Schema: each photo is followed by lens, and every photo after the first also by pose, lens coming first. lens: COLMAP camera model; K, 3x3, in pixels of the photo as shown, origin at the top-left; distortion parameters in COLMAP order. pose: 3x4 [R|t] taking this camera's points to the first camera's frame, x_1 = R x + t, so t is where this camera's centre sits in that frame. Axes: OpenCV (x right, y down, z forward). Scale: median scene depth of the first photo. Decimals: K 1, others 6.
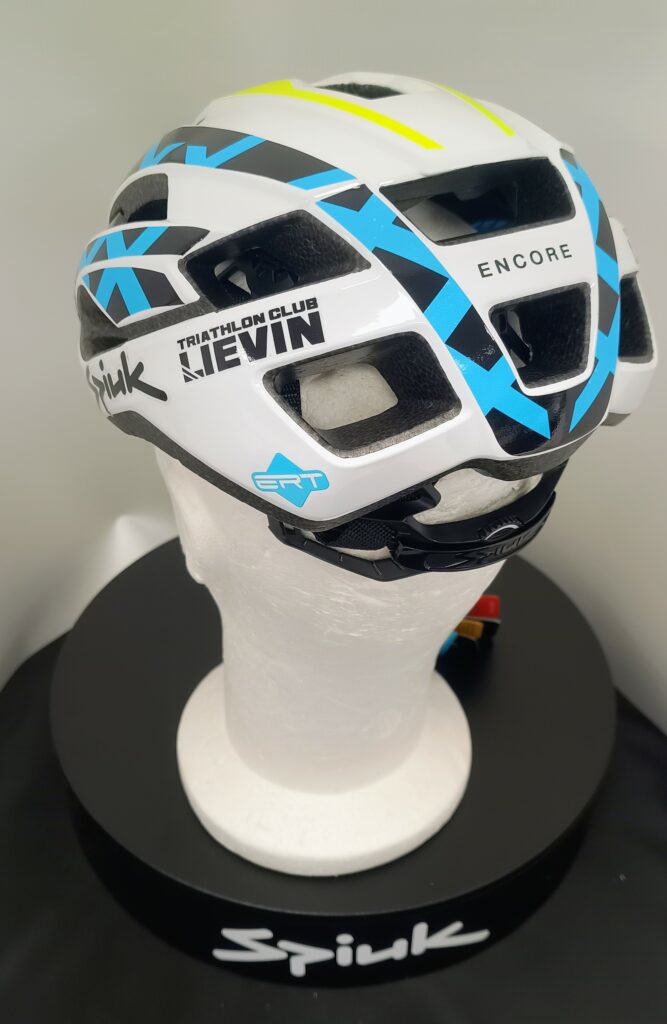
lens RADIAL K [[411.1, 0, 333.5], [0, 411.1, 512.0], [0, 0, 1]] dist [-0.000031, 0.000056]
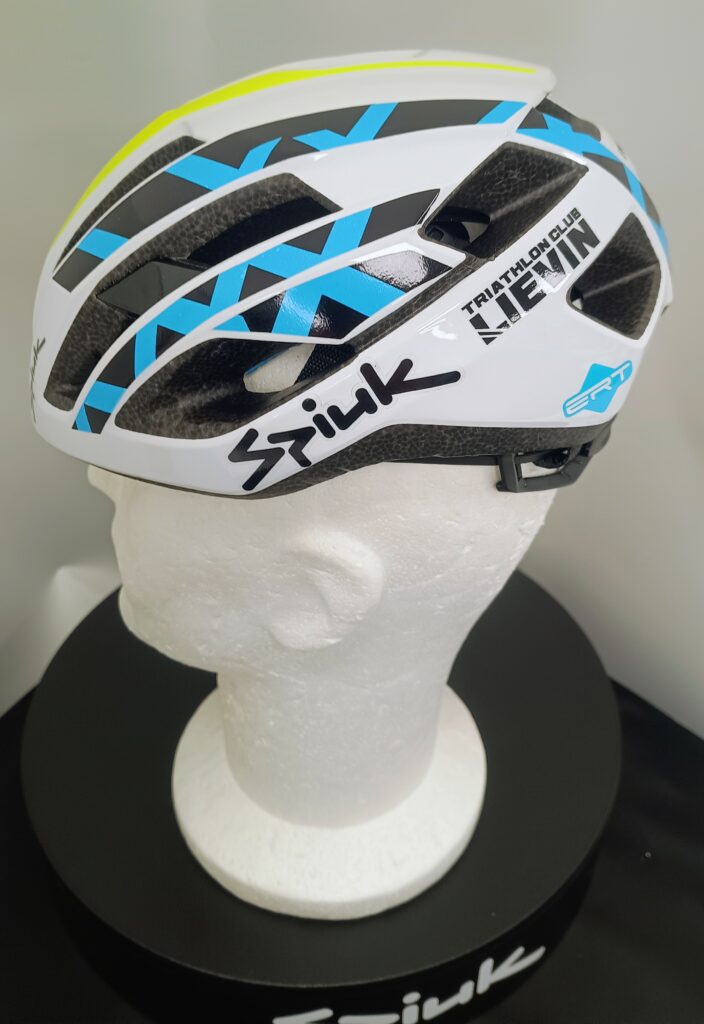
lens RADIAL K [[415.9, 0, 352.0], [0, 415.9, 512.0], [0, 0, 1]] dist [-0.017832, 0.000036]
pose [[0.778814, -0.538535, 0.321603, -1.175119], [0.550982, 0.832388, 0.059570, -0.239676], [-0.299779, 0.130804, 0.944999, 0.274150]]
